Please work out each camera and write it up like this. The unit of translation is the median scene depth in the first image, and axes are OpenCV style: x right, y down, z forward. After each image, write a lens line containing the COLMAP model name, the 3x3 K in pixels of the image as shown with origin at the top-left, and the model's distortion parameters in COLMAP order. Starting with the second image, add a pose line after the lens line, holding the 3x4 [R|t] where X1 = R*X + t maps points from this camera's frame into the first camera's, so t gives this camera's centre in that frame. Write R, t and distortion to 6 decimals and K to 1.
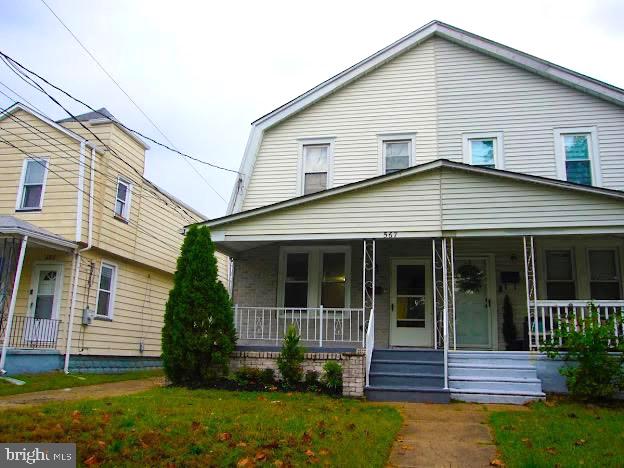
lens RADIAL K [[551.7, 0, 312.0], [0, 551.7, 234.0], [0, 0, 1]] dist [-0.044540, 0.006197]
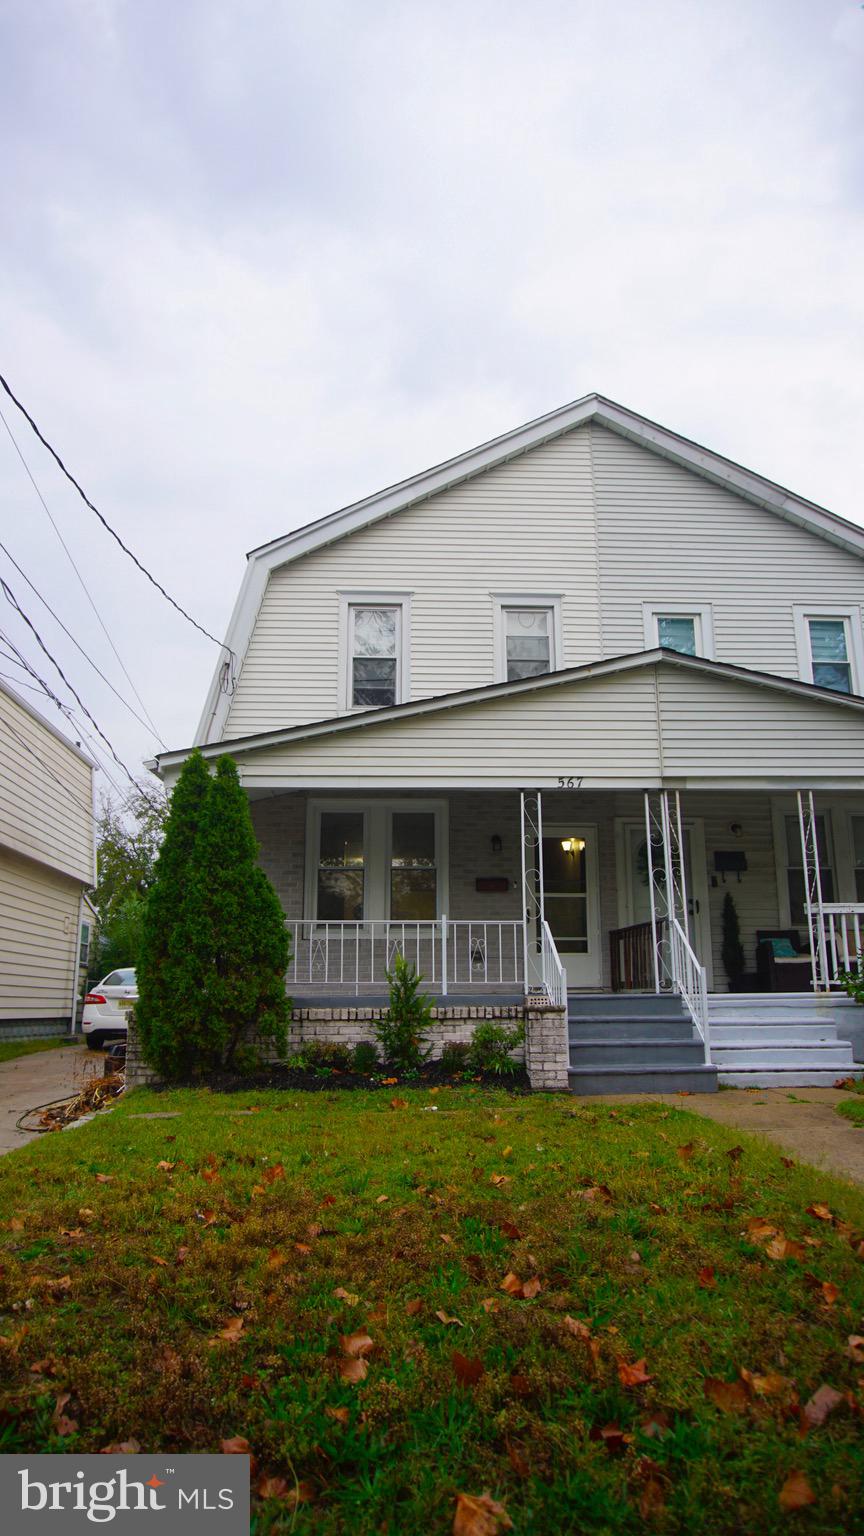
lens RADIAL K [[1016.6, 0, 429.1], [0, 1016.6, 775.7], [0, 0, 1]] dist [-0.048260, 0.033036]
pose [[0.966056, 0.025263, 0.257096, -0.250646], [-0.025385, 0.999674, -0.002842, 0.001076], [-0.257084, -0.003781, 0.966382, 0.078789]]
